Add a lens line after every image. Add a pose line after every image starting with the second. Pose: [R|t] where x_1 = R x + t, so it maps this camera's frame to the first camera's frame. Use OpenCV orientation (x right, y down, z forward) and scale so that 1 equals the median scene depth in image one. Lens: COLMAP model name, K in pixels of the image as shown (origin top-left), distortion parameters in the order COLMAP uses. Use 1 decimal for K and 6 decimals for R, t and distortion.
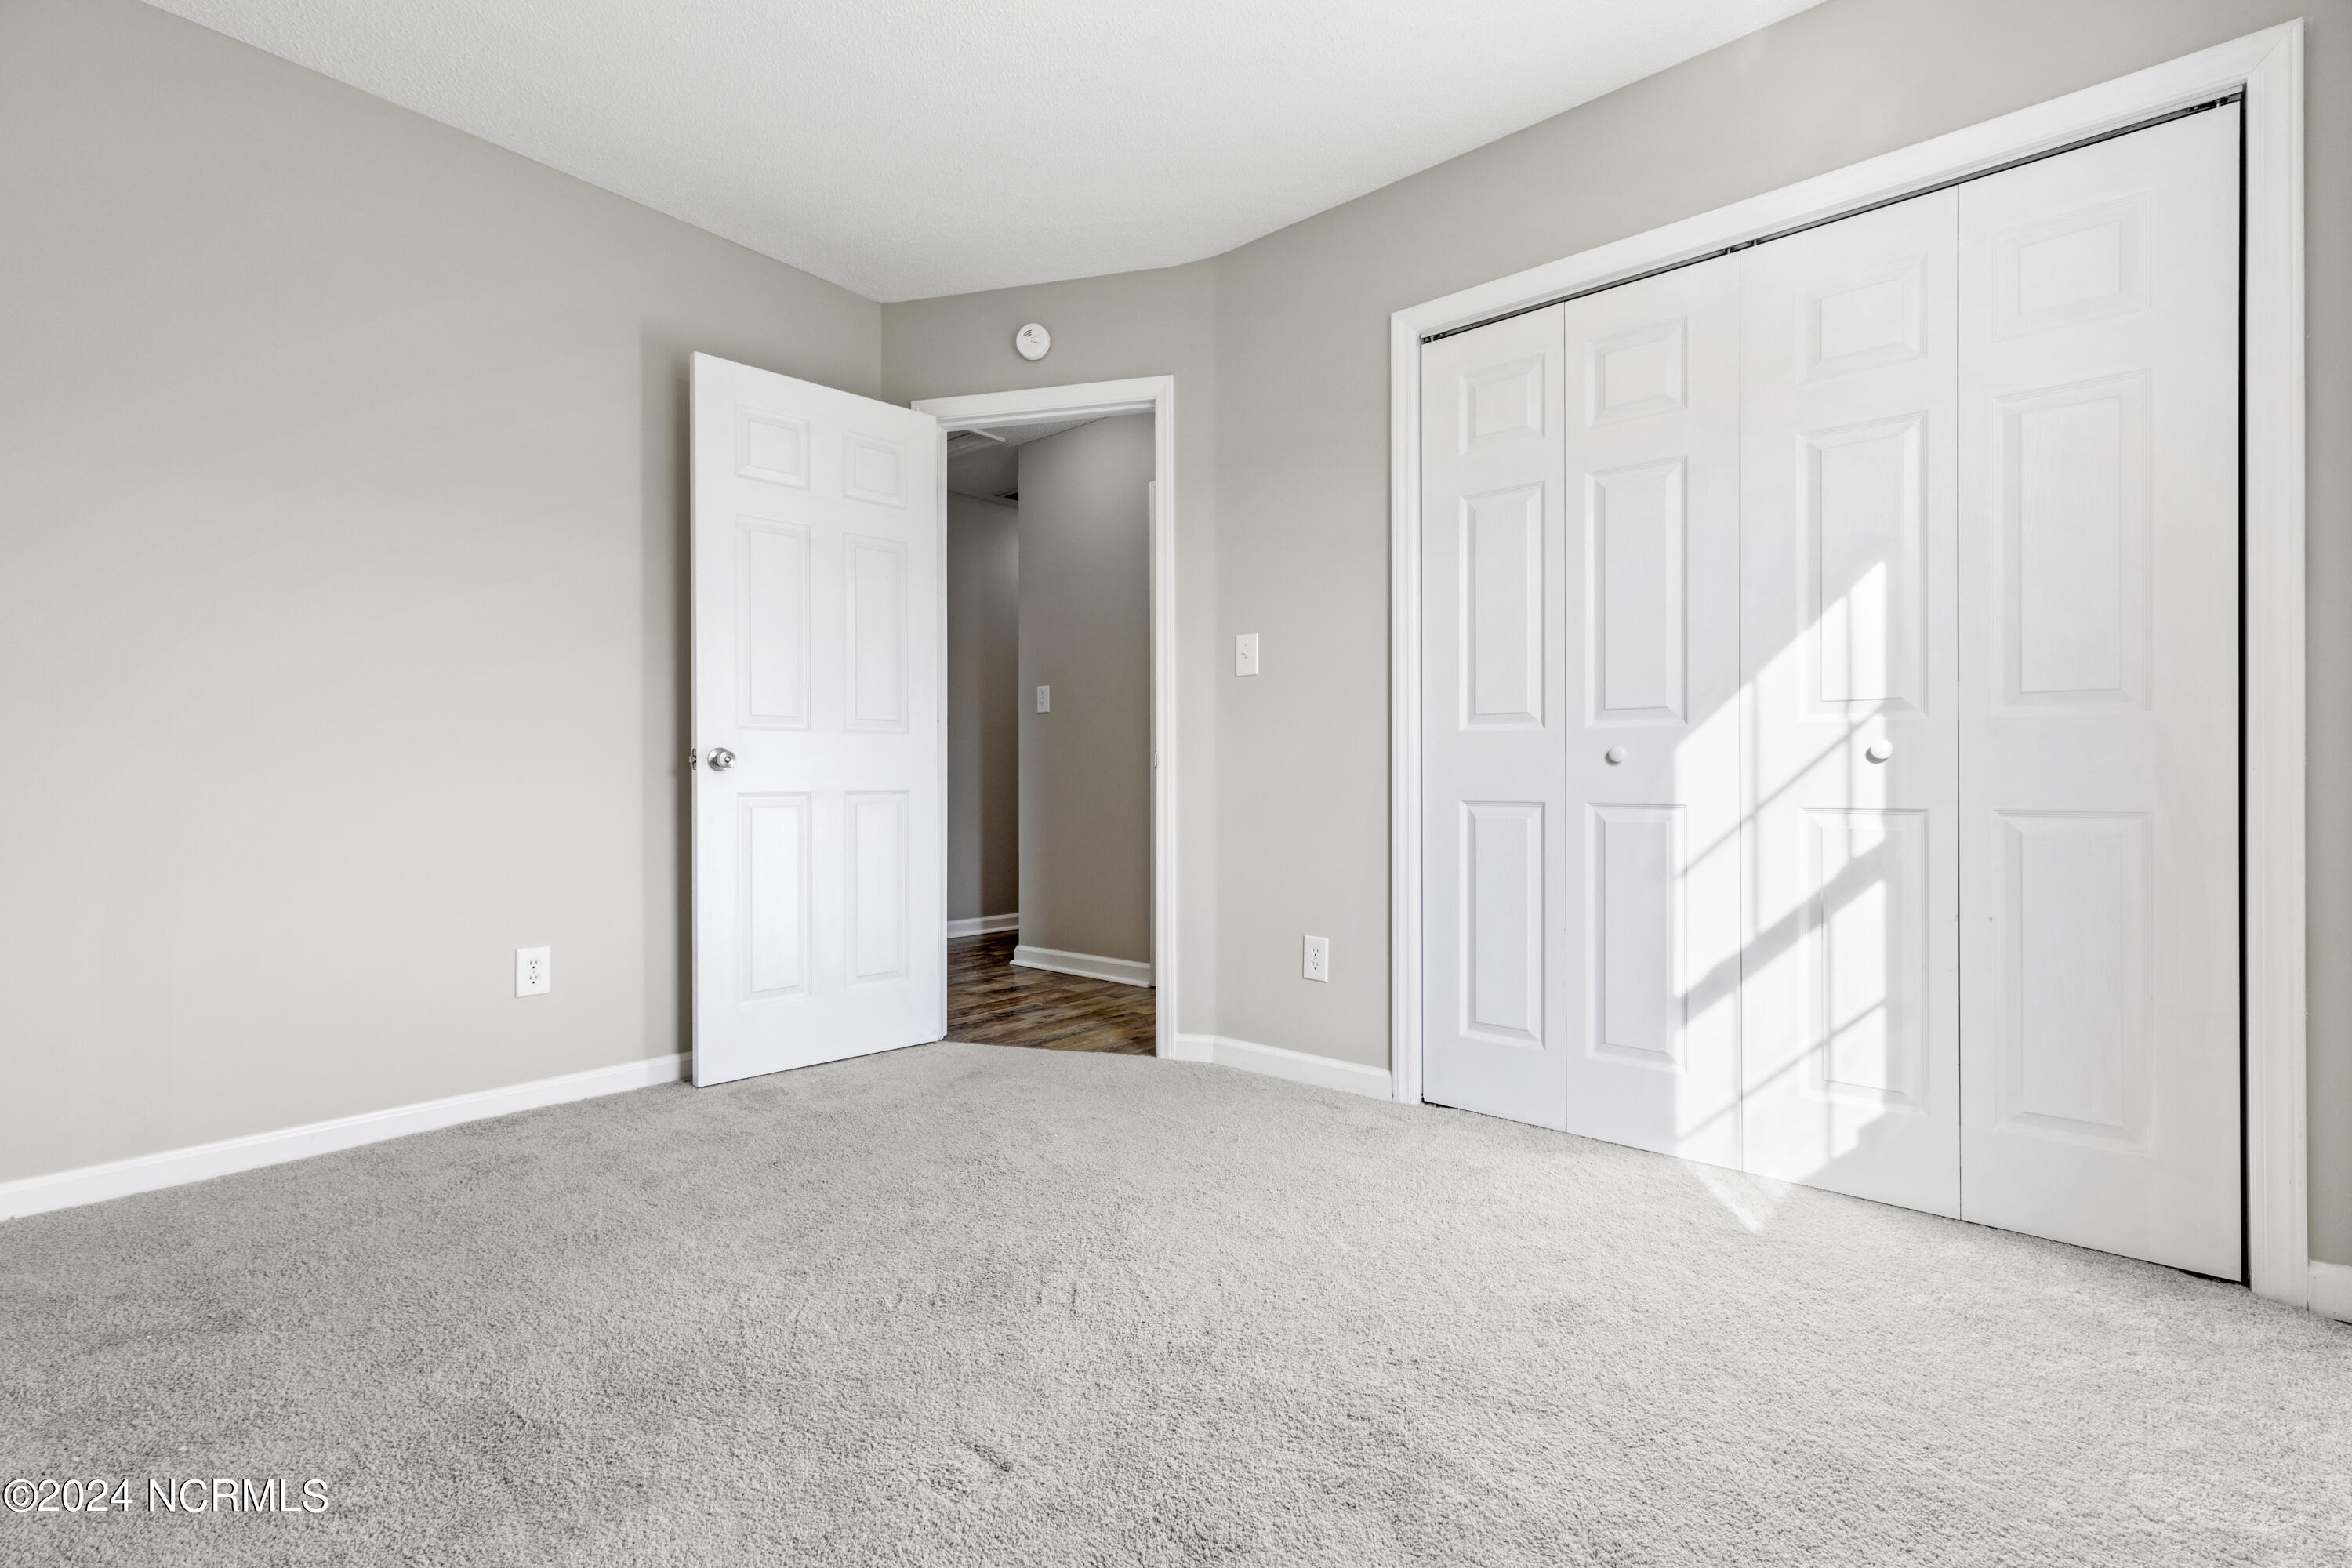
lens RADIAL K [[1069.2, 0, 1227.3], [0, 1069.2, 781.3], [0, 0, 1]] dist [0.005487, -0.000337]
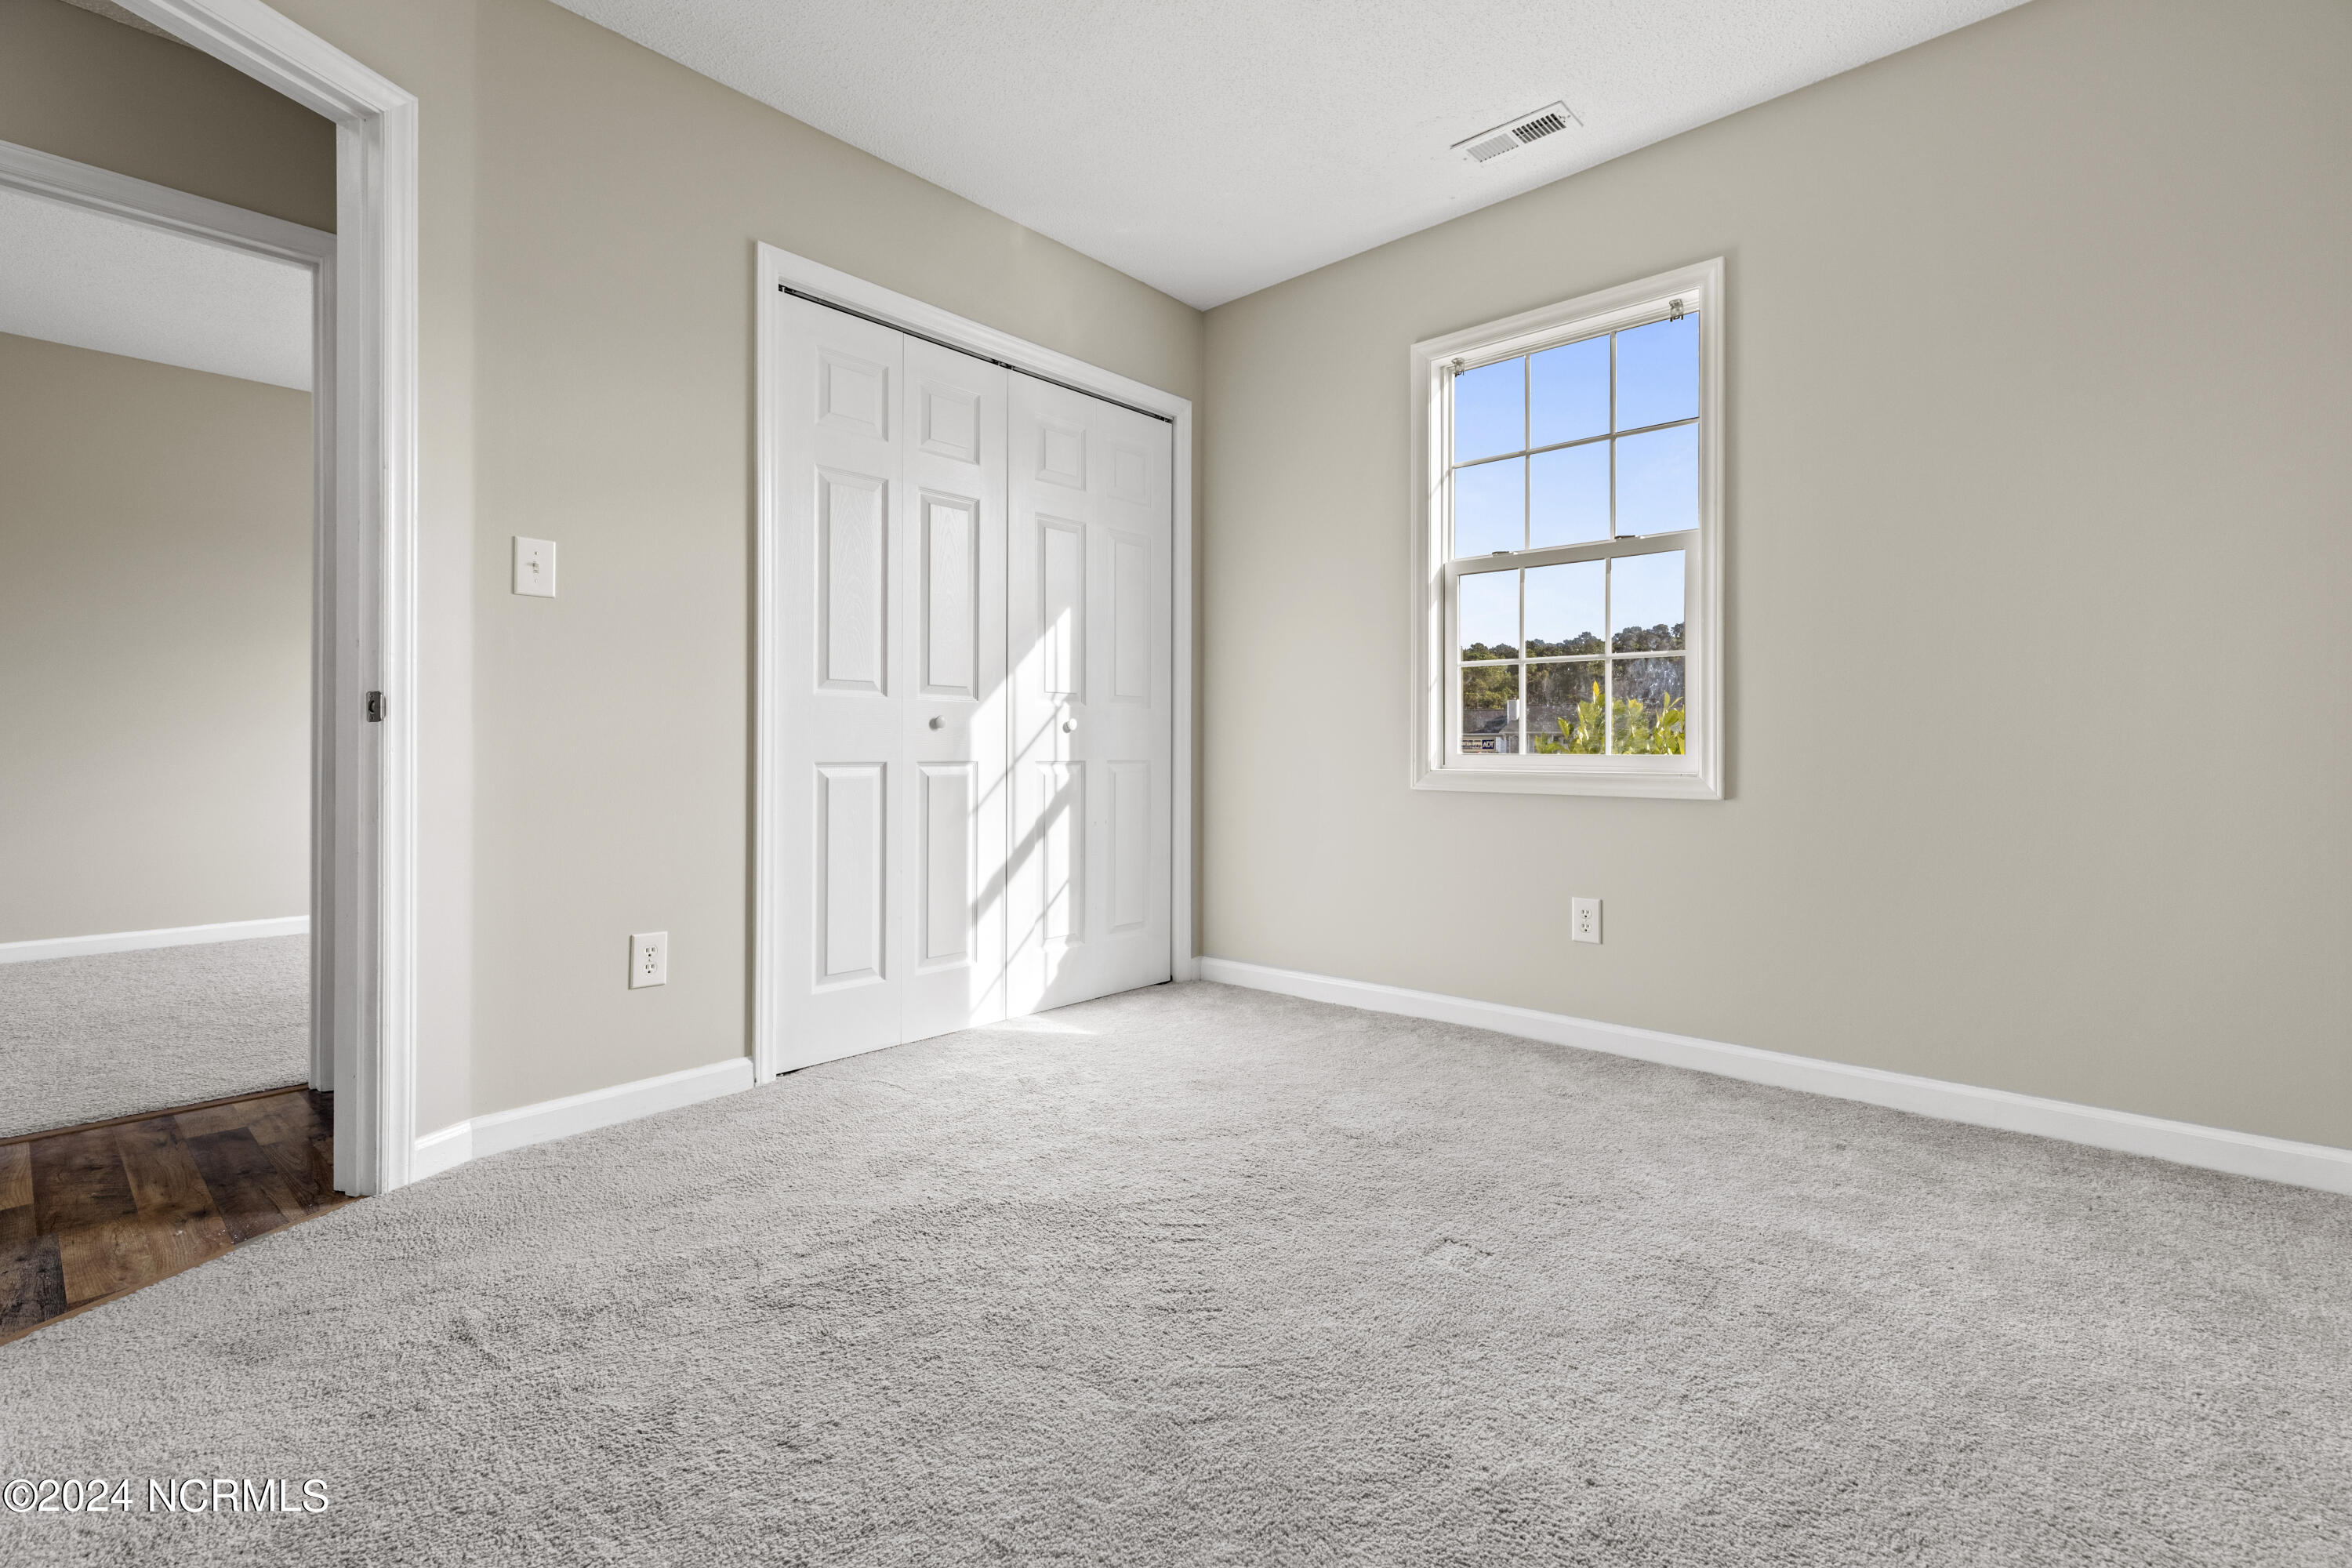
lens RADIAL K [[1069.2, 0, 1136.8], [0, 1069.2, 741.3], [0, 0, 1]] dist [0.005487, -0.000337]
pose [[0.049791, 0.001784, 0.998758, -0.914239], [-0.004313, 0.999989, -0.001571, -0.001645], [-0.998750, -0.004229, 0.049799, 0.751077]]
